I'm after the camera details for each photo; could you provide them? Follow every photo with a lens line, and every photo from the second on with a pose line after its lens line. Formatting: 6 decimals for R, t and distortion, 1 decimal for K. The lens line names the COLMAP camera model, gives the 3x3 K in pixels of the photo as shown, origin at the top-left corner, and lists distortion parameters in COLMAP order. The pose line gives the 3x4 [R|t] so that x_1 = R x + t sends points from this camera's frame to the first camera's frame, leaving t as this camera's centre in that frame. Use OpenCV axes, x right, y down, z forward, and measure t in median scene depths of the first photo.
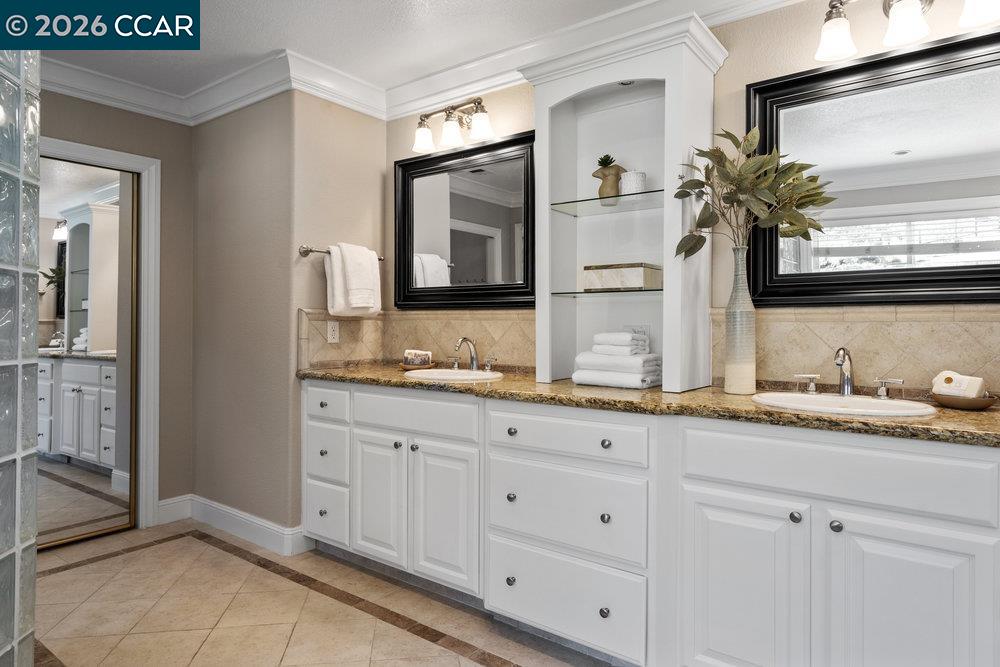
lens RADIAL K [[606.6, 0, 499.0], [0, 606.6, 329.2], [0, 0, 1]] dist [-0.000782, -0.000178]
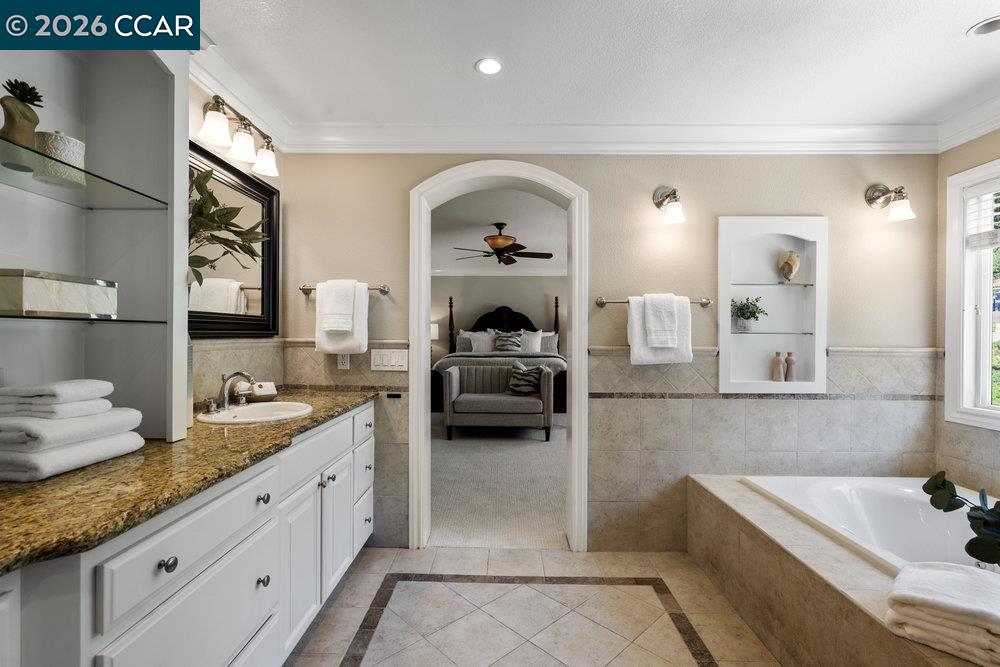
lens RADIAL K [[460.8, 0, 502.7], [0, 460.8, 334.8], [0, 0, 1]] dist [-0.003228, 0.001259]
pose [[-0.582174, -0.011691, 0.812980, -0.382702], [-0.005273, 0.999930, 0.010604, -0.042392], [-0.813047, 0.001887, -0.582195, 0.743705]]
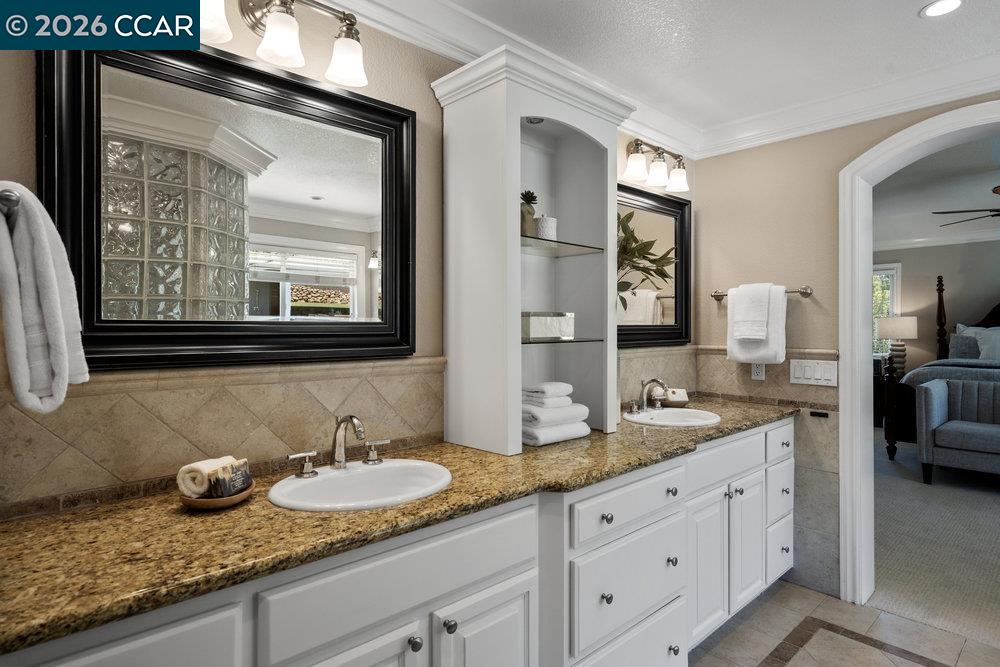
lens RADIAL K [[555.6, 0, 503.0], [0, 555.6, 327.5], [0, 0, 1]] dist [0.006548, 0.001266]
pose [[0.173015, -0.011140, 0.984856, -0.551025], [0.007727, 0.999921, 0.009953, -0.074279], [-0.984889, 0.005887, 0.173087, 0.752604]]
